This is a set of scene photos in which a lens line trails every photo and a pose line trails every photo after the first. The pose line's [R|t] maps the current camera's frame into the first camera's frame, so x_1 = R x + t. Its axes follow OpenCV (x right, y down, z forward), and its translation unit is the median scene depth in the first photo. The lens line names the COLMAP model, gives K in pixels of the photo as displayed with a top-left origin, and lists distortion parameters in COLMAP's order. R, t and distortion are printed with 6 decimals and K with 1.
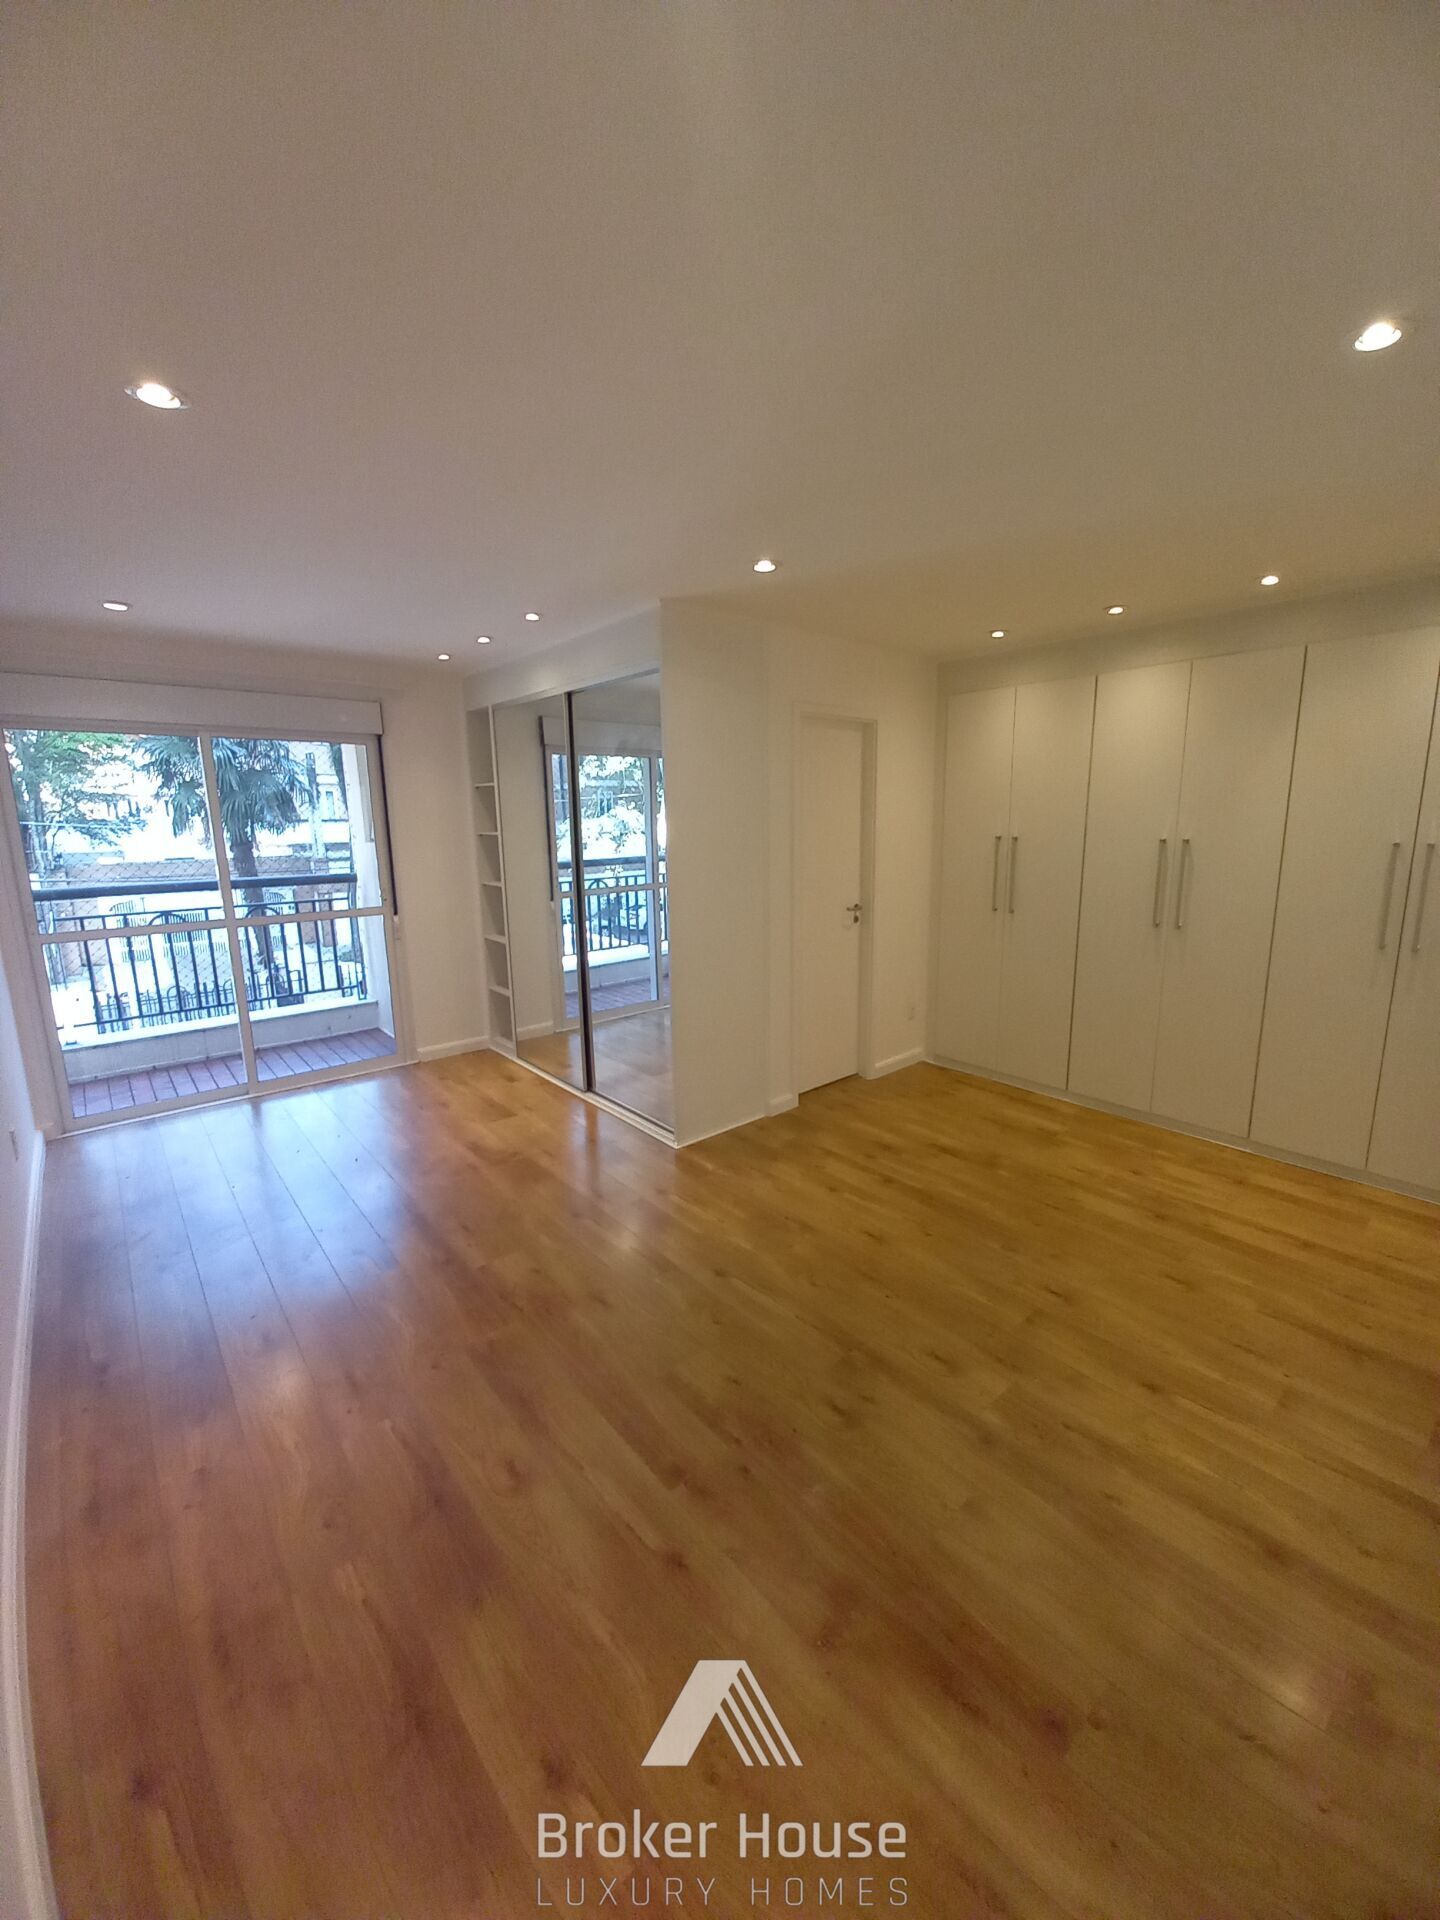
lens RADIAL K [[746.2, 0, 731.0], [0, 746.2, 962.0], [0, 0, 1]] dist [0.007646, -0.011285]
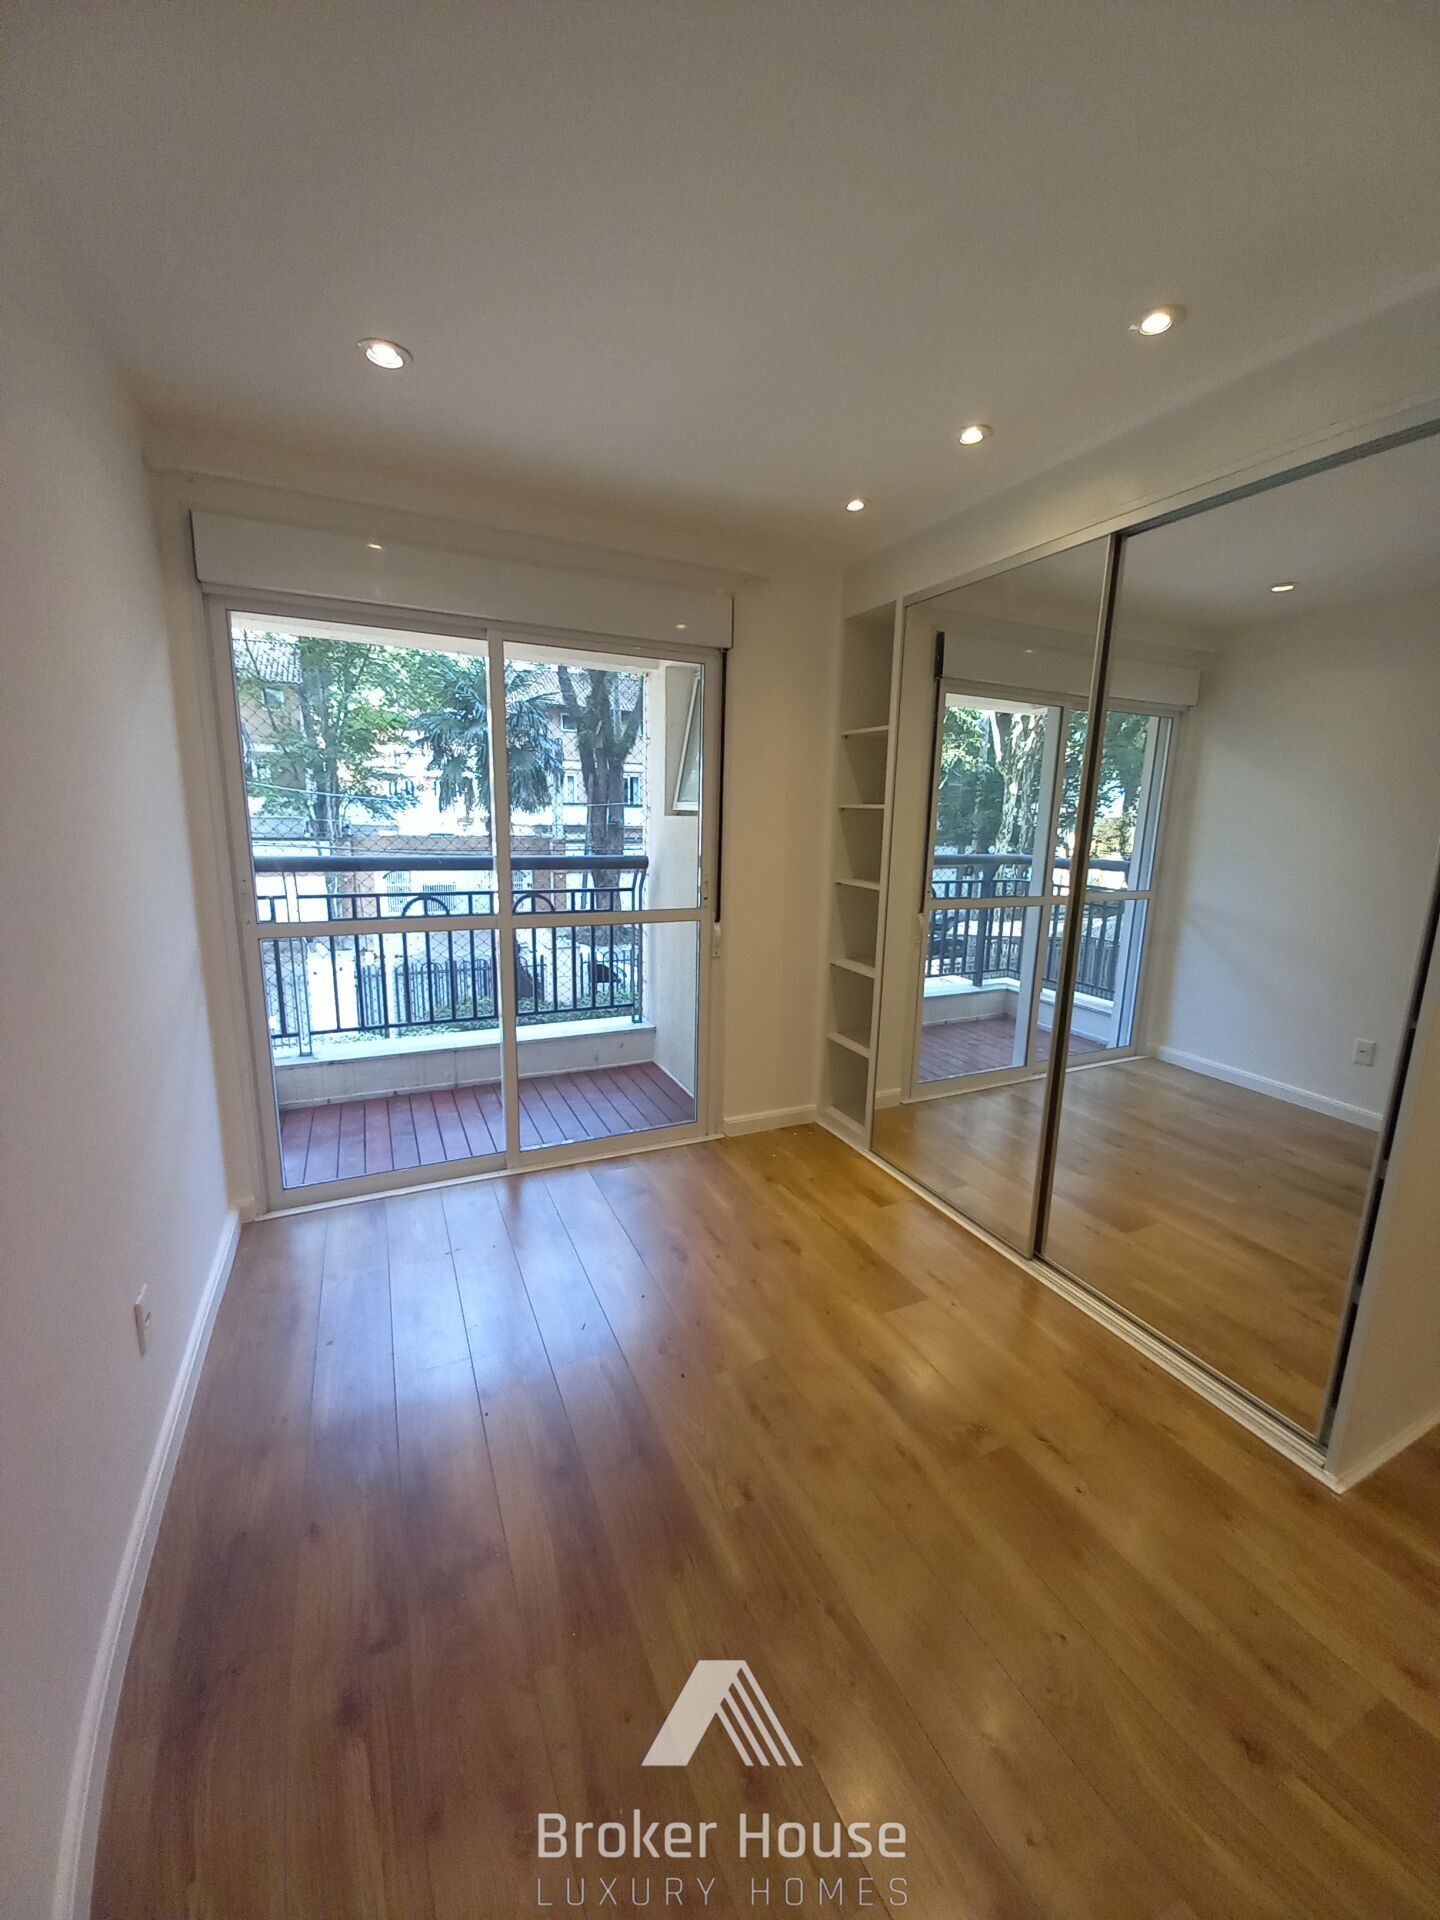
lens RADIAL K [[746.2, 0, 729.1], [0, 746.2, 958.6], [0, 0, 1]] dist [0.007646, -0.011285]
pose [[0.963151, 0.084969, -0.255189, -0.291053], [-0.084780, 0.996330, 0.011762, -0.042720], [0.255252, 0.010306, 0.966820, 0.387975]]
